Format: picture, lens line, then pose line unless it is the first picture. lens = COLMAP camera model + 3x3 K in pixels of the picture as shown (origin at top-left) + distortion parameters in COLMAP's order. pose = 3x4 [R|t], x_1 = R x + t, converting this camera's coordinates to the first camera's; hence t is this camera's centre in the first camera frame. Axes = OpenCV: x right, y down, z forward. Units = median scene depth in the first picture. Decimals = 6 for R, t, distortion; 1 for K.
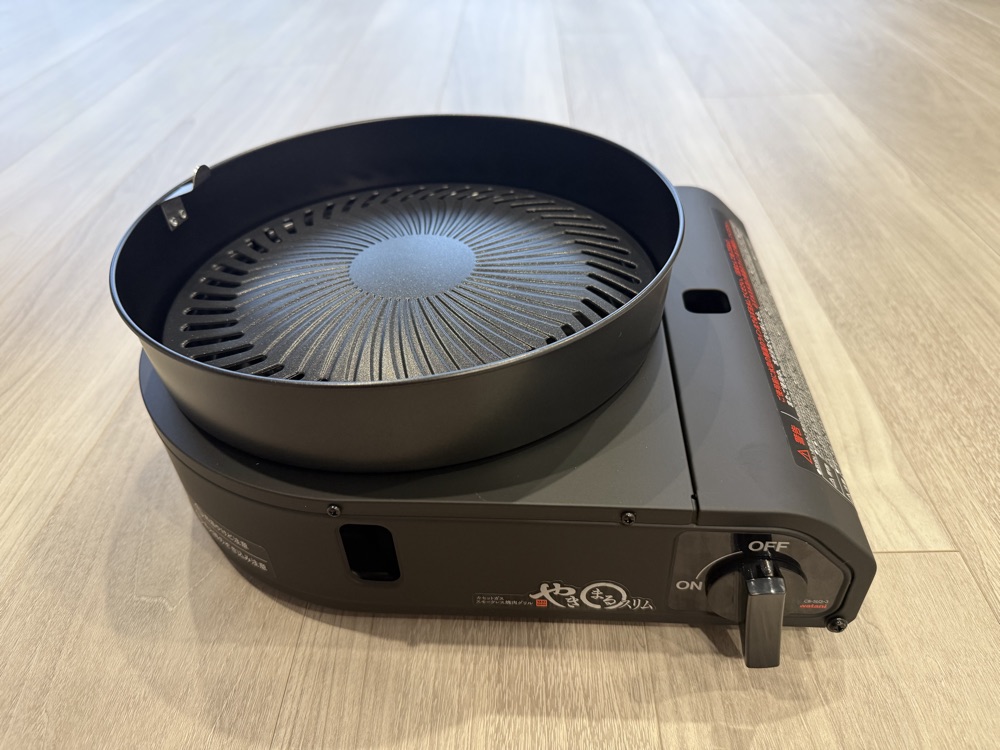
lens RADIAL K [[726.0, 0, 500.0], [0, 726.0, 375.0], [0, 0, 1]] dist [-0.036047, 0.010773]
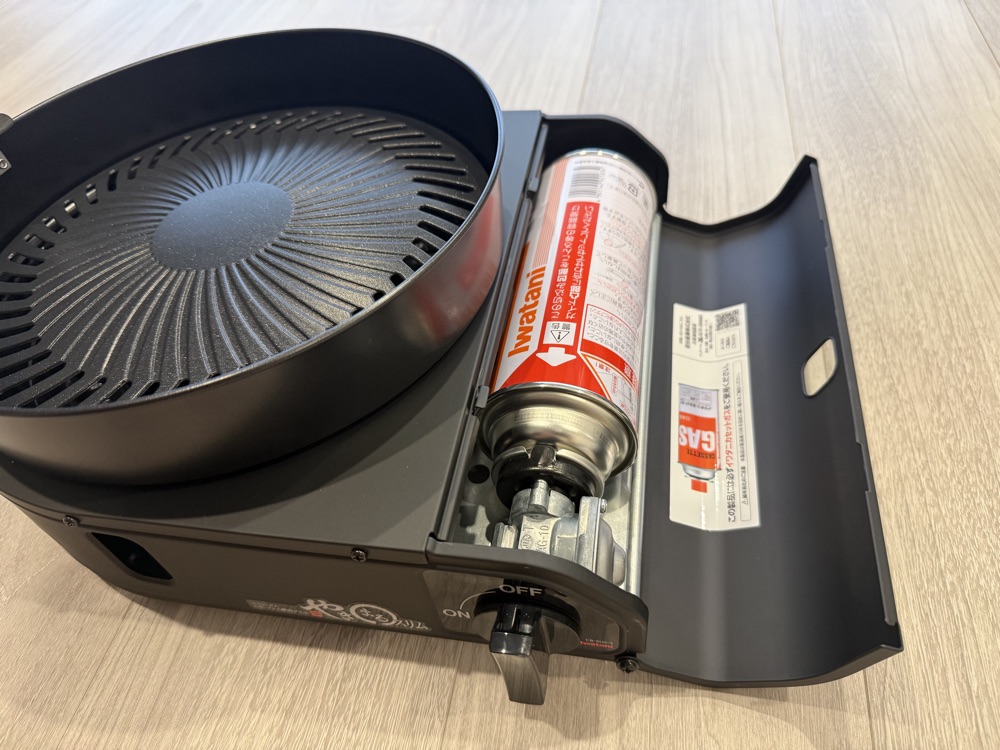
lens RADIAL K [[731.9, 0, 510.1], [0, 731.9, 378.7], [0, 0, 1]] dist [-0.038177, 0.011907]
pose [[0.985993, 0.074238, -0.149353, 0.266695], [-0.045709, 0.981468, 0.186094, -0.141014], [0.160401, -0.176660, 0.971114, 0.157627]]
